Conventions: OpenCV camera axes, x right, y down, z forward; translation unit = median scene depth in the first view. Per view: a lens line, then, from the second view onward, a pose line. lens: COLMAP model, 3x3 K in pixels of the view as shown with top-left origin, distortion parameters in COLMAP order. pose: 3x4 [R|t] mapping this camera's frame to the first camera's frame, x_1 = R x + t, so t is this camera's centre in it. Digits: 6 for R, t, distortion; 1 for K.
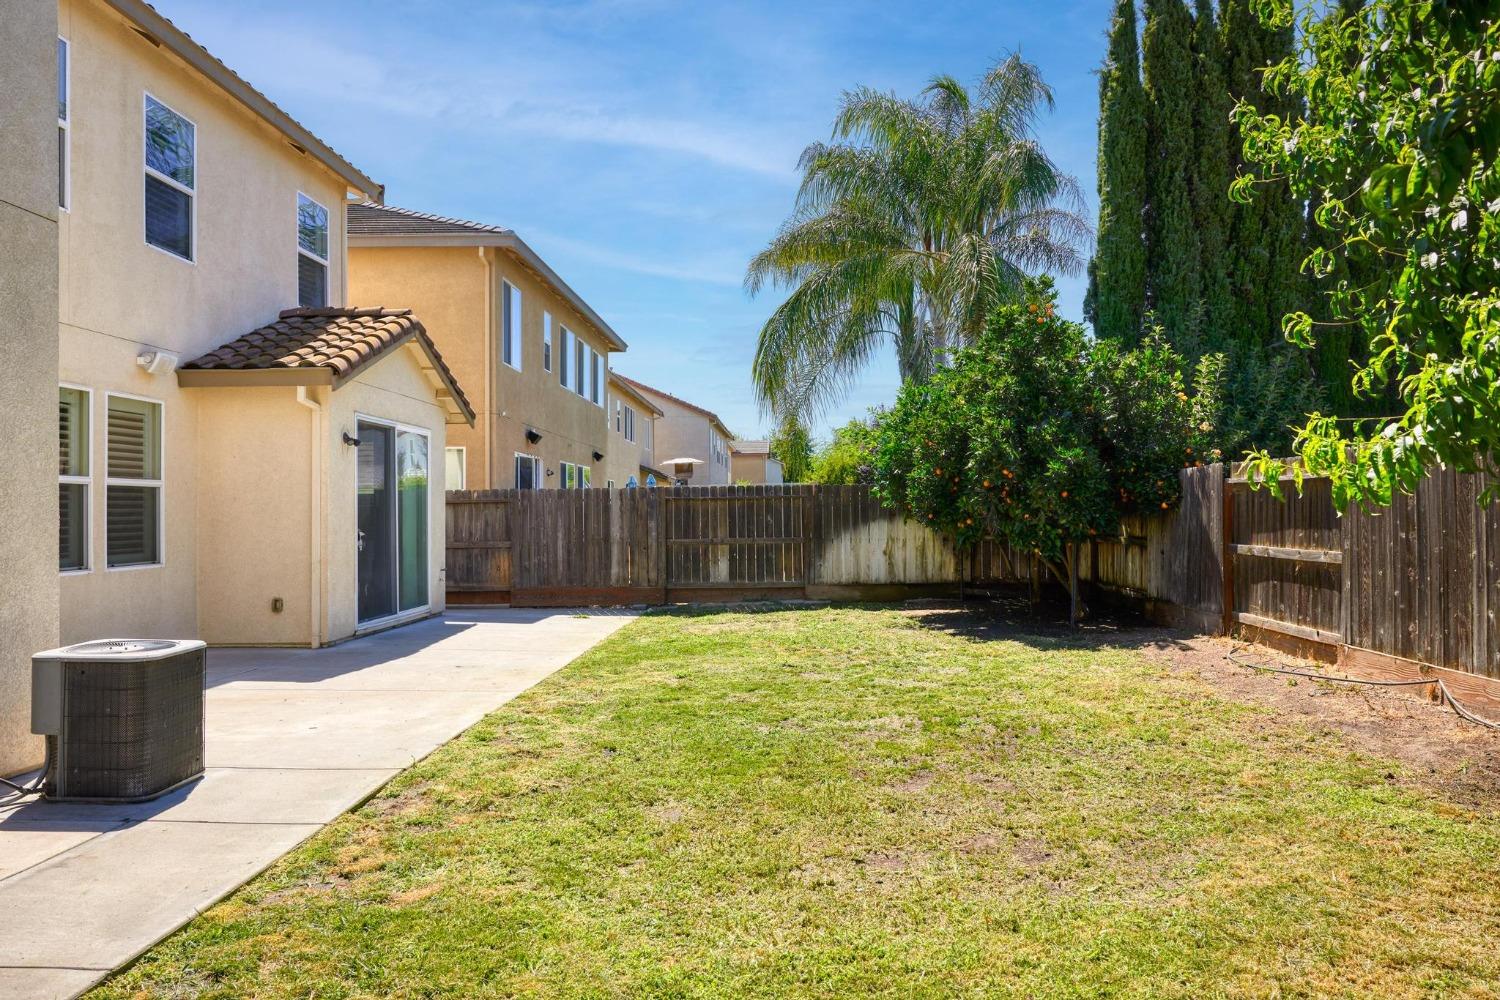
lens RADIAL K [[1054.9, 0, 744.1], [0, 1054.9, 509.2], [0, 0, 1]] dist [-0.000259, -0.003584]
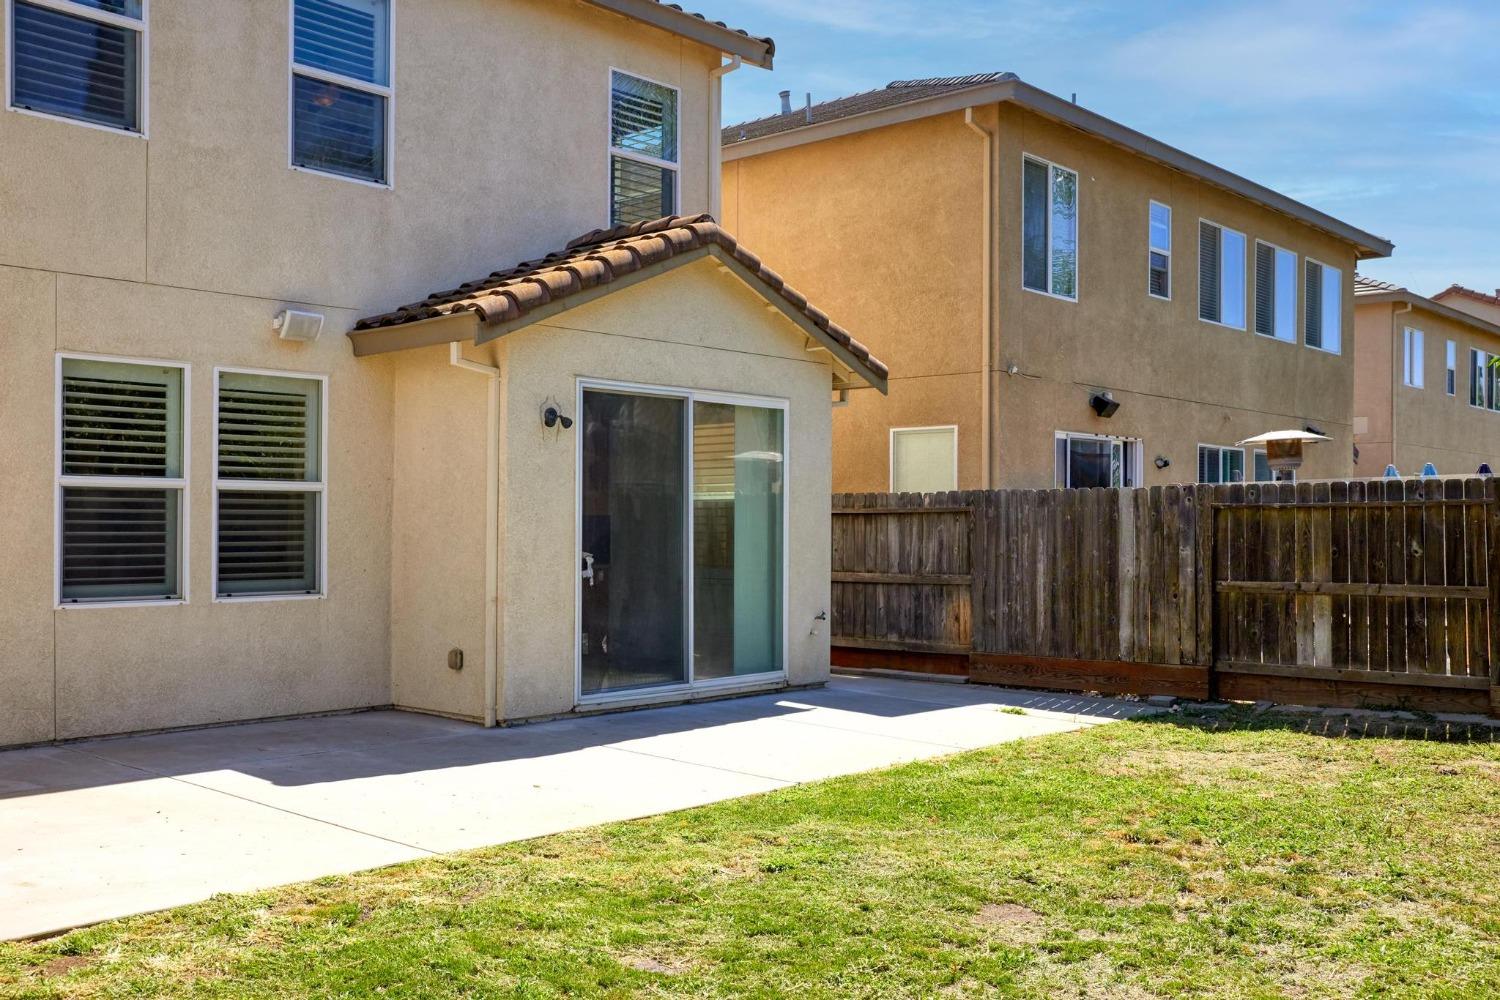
lens RADIAL K [[1407.0, 0, 726.5], [0, 1407.0, 522.4], [0, 0, 1]] dist [-0.002786, 0.000000]
pose [[0.759392, 0.007936, -0.650585, 0.248522], [-0.005962, 0.999969, 0.005238, -0.004756], [0.650606, -0.000099, 0.759416, 0.342366]]
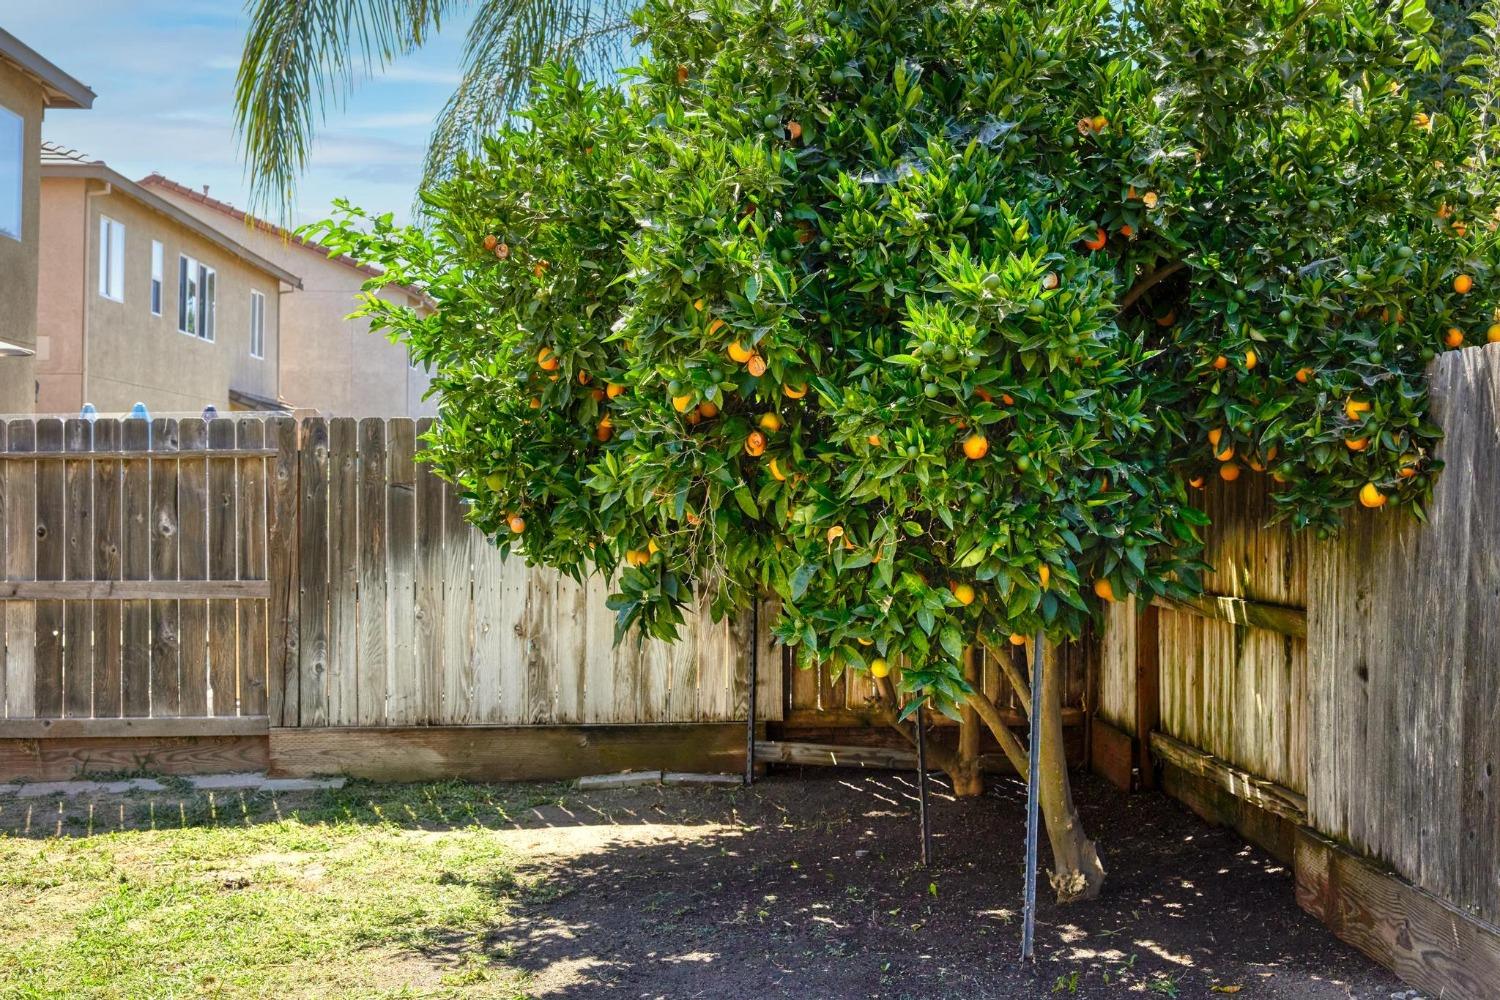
lens RADIAL K [[1919.2, 0, 759.0], [0, 1919.2, 418.8], [0, 0, 1]] dist [-0.006750, 0.000000]
pose [[0.996206, 0.013495, 0.085971, 0.183380], [-0.010337, 0.999259, -0.037076, -0.003014], [-0.086408, 0.036047, 0.995608, 0.478977]]
